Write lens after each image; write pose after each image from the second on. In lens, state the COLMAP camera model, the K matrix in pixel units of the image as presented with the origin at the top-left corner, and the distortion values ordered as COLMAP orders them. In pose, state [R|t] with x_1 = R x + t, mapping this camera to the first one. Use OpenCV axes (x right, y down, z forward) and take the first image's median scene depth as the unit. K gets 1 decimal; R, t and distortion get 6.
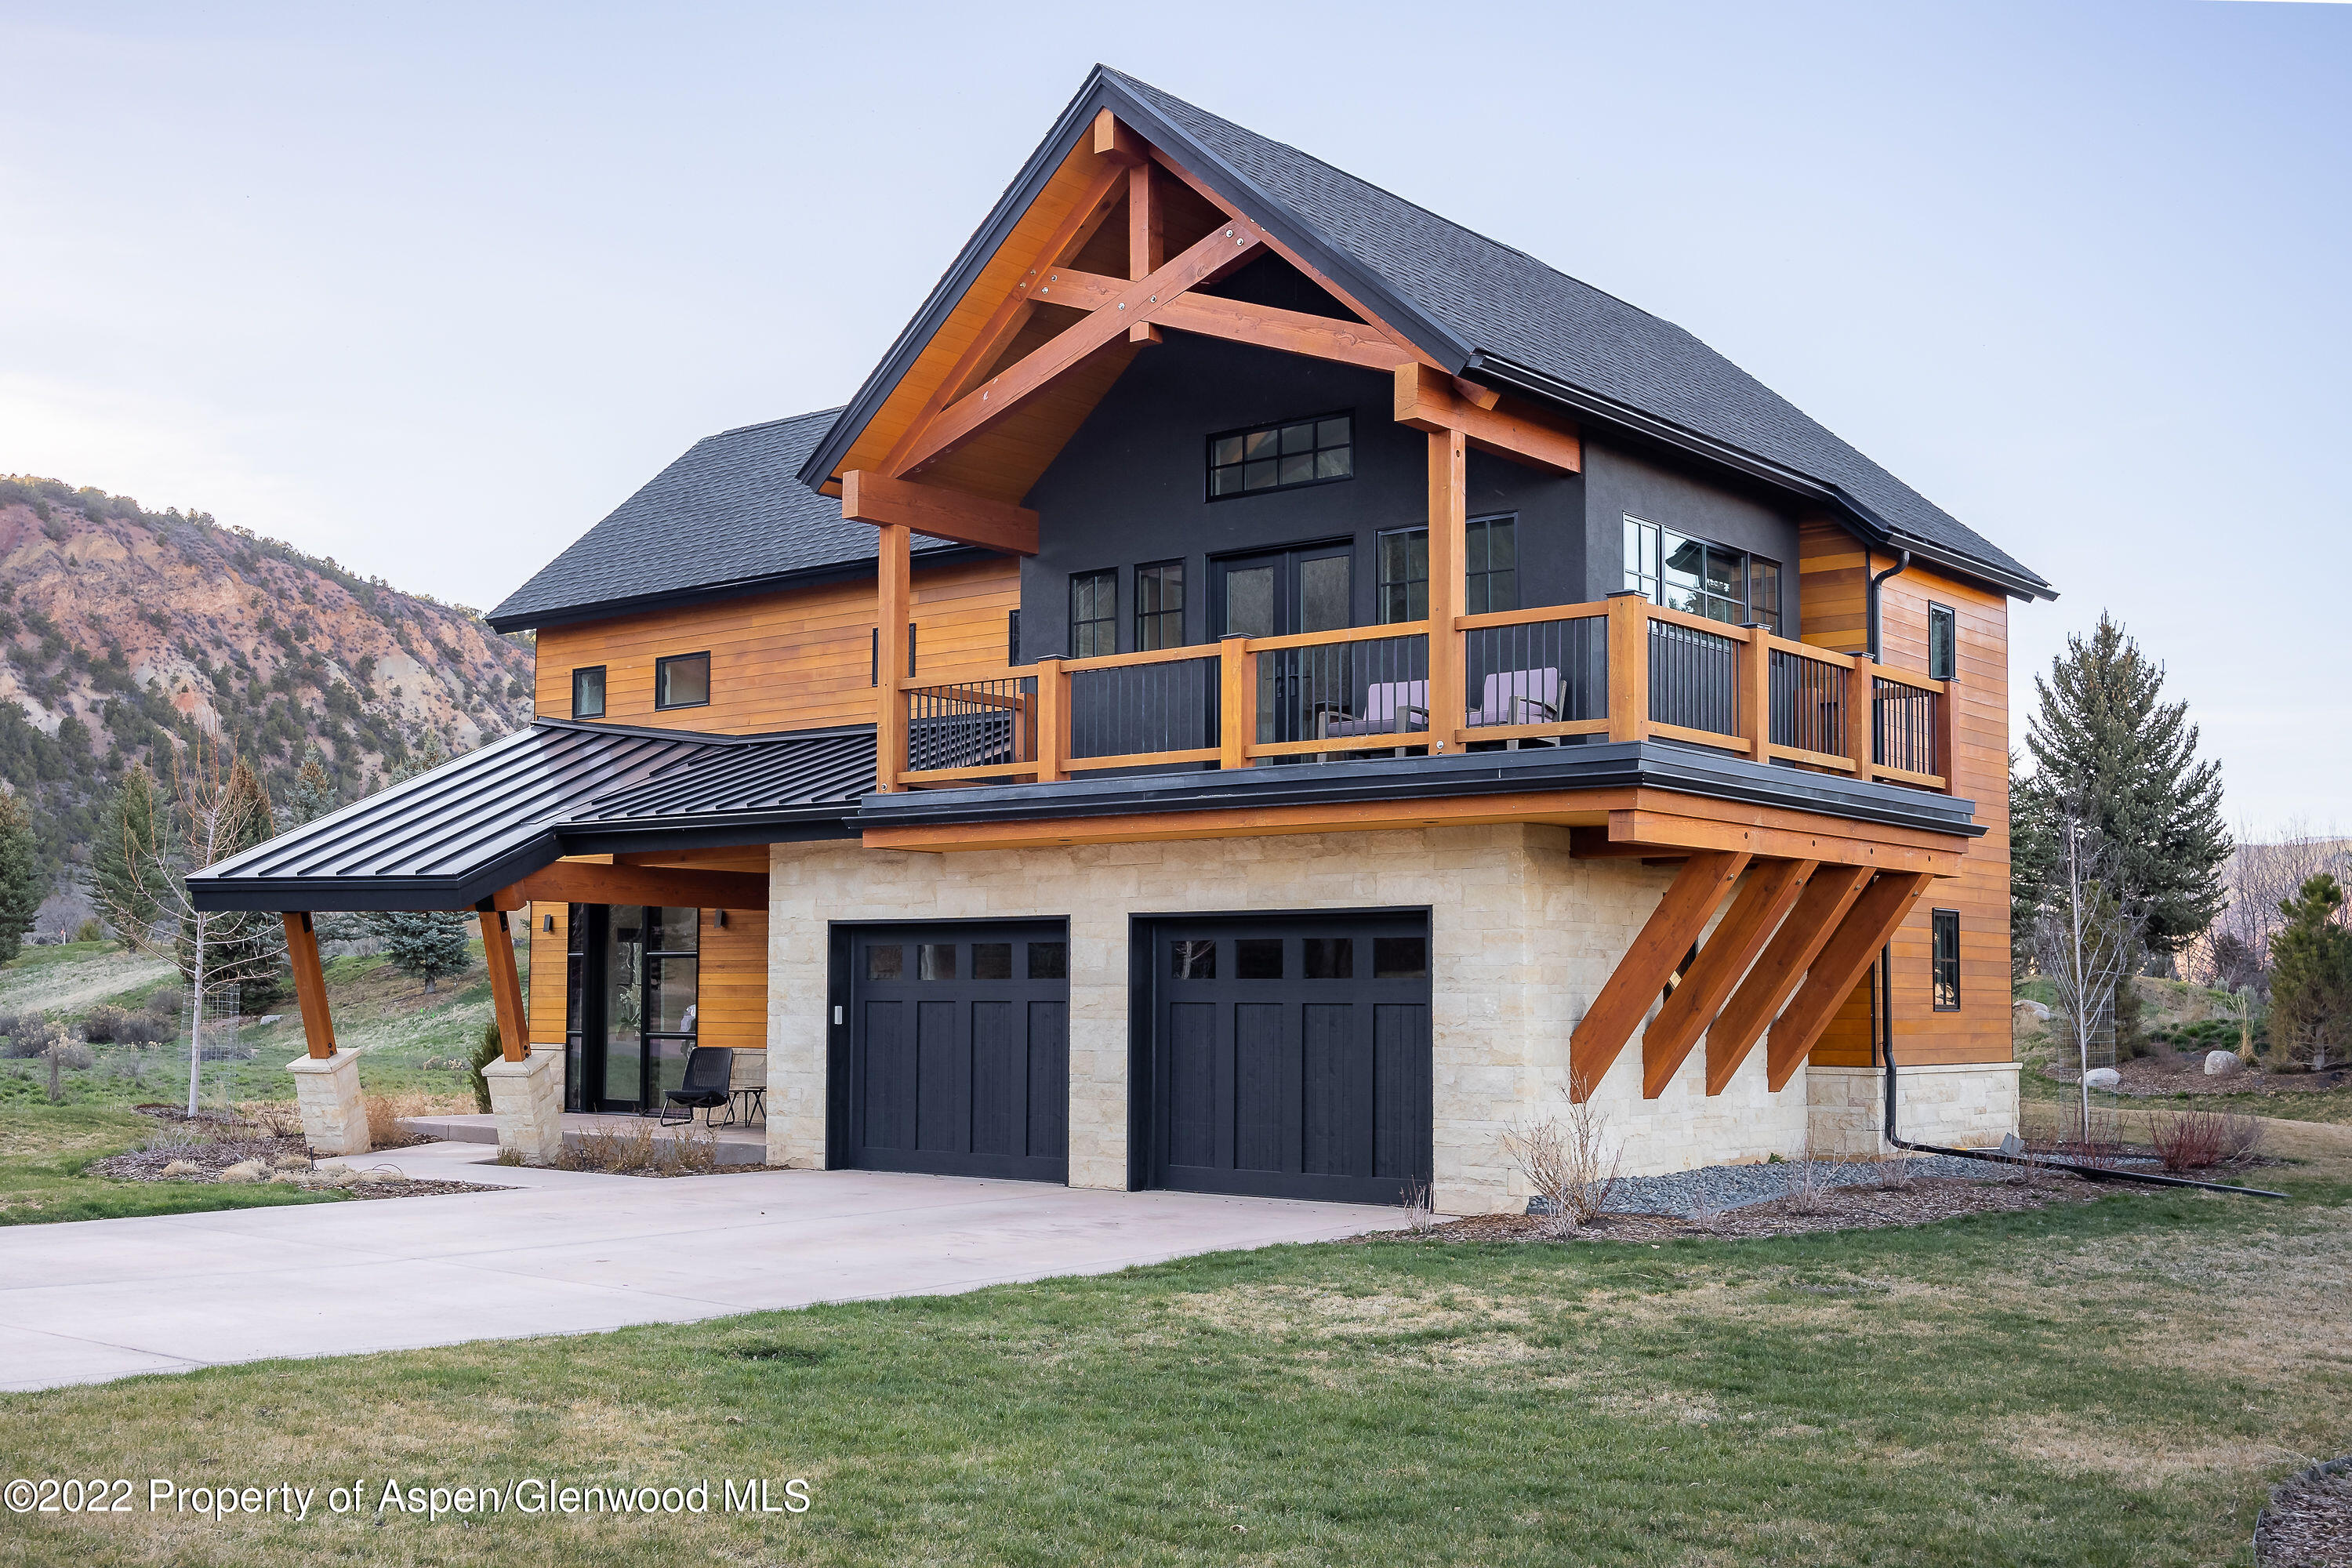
lens RADIAL K [[2522.6, 0, 1168.4], [0, 2522.6, 803.2], [0, 0, 1]] dist [-0.057024, 0.000000]
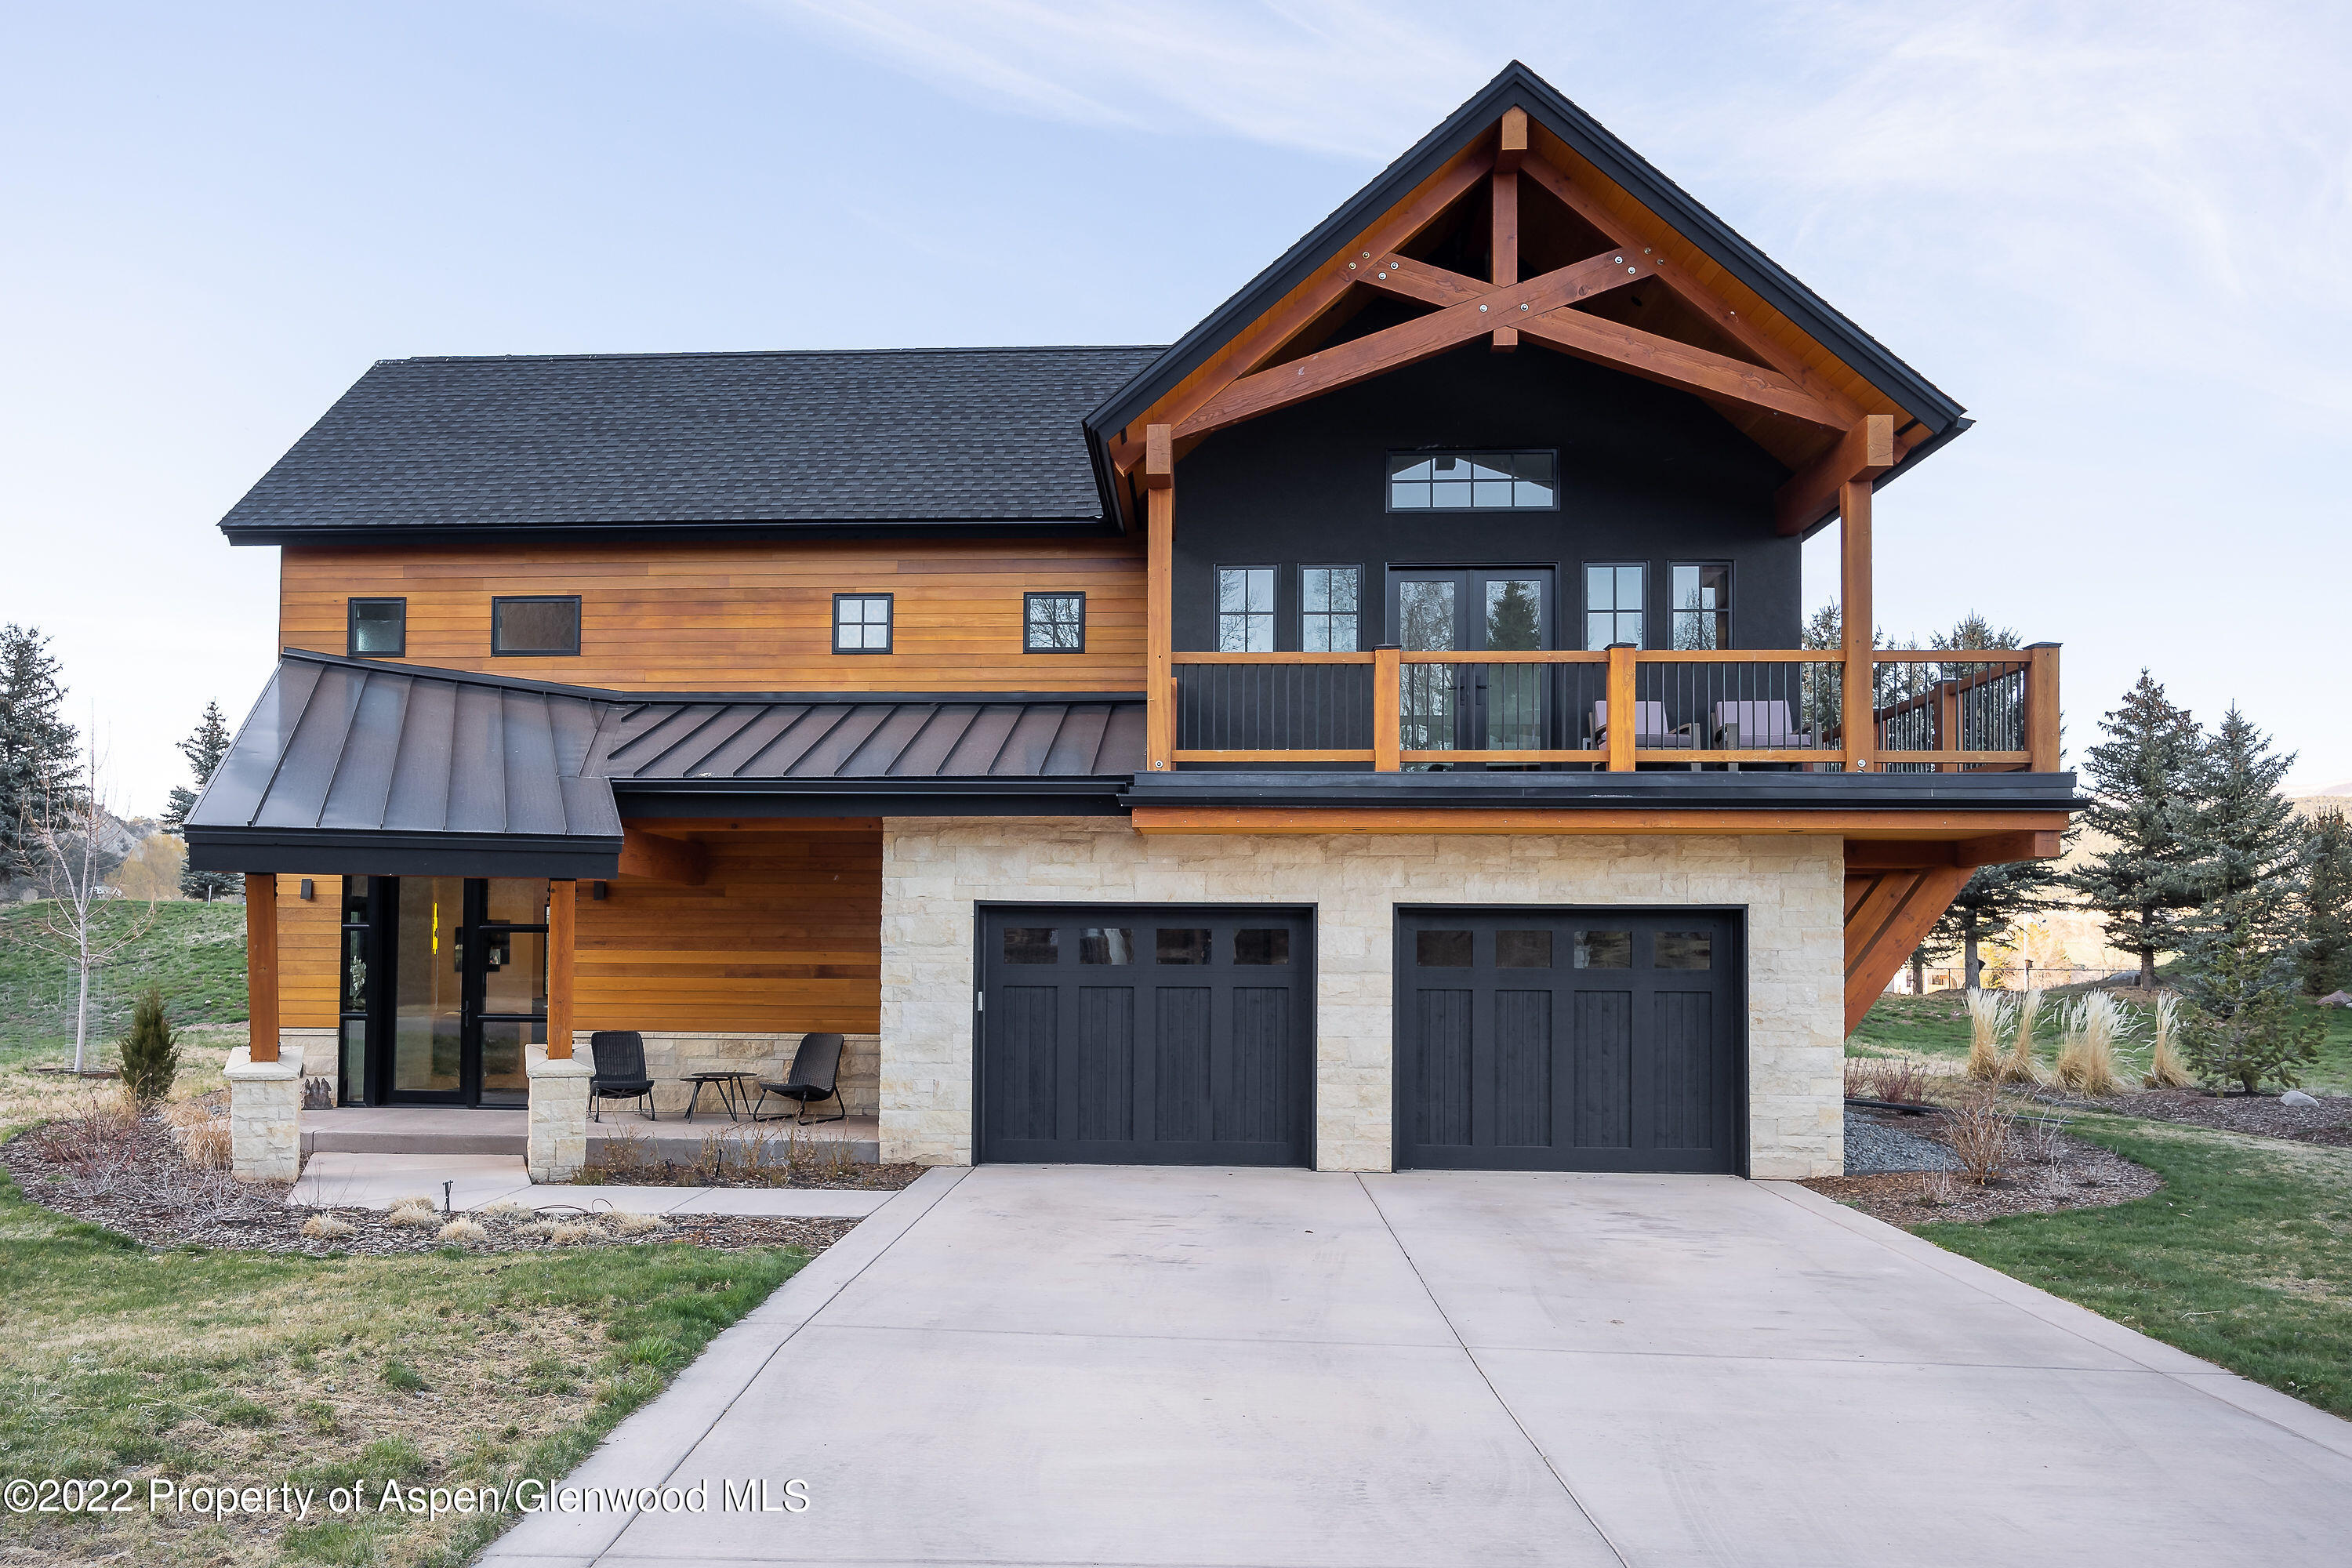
lens RADIAL K [[1842.7, 0, 1121.9], [0, 1842.7, 878.1], [0, 0, 1]] dist [-0.011776, -0.006846]
pose [[0.811060, 0.027281, 0.584326, -0.564533], [-0.049944, 0.998494, 0.022707, 0.022728], [-0.582826, -0.047600, 0.811201, 0.471006]]
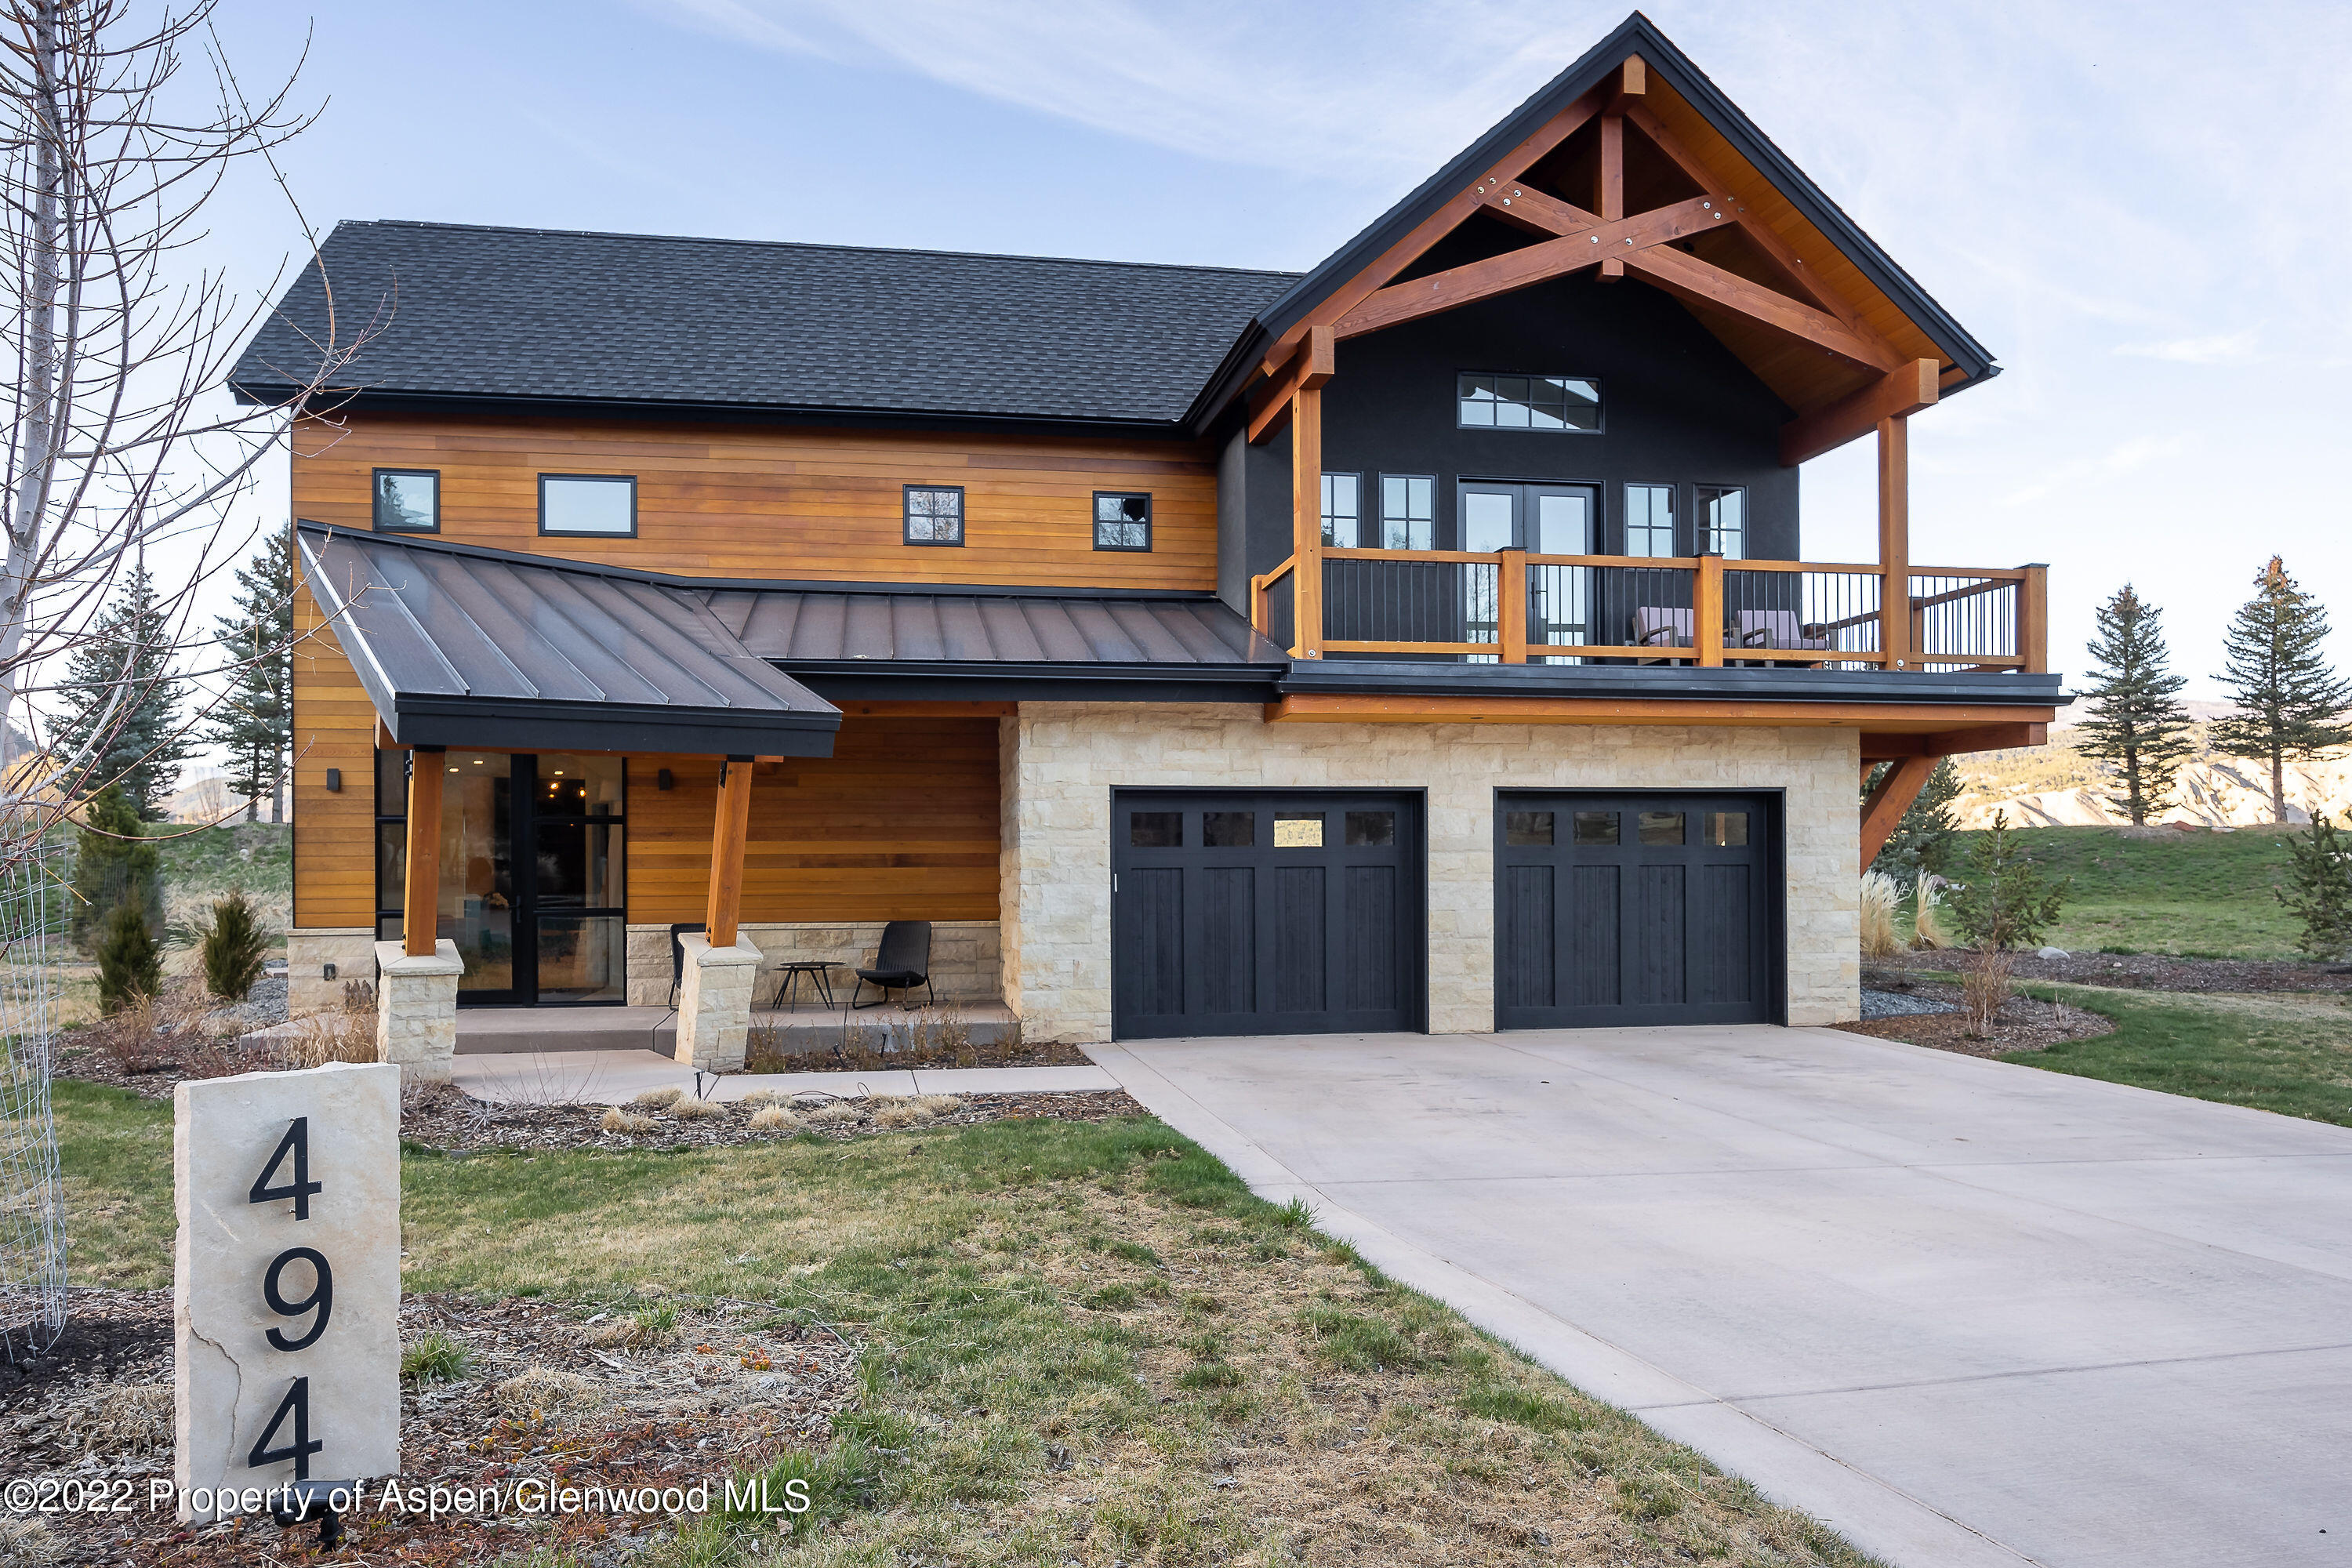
lens RADIAL K [[1671.4, 0, 1199.5], [0, 1671.4, 857.5], [0, 0, 1]] dist [-0.014371, -0.005081]
pose [[0.643064, -0.002040, 0.765810, -0.692834], [-0.051082, 0.997655, 0.045552, 0.049592], [-0.764107, -0.068412, 0.641452, 0.642775]]
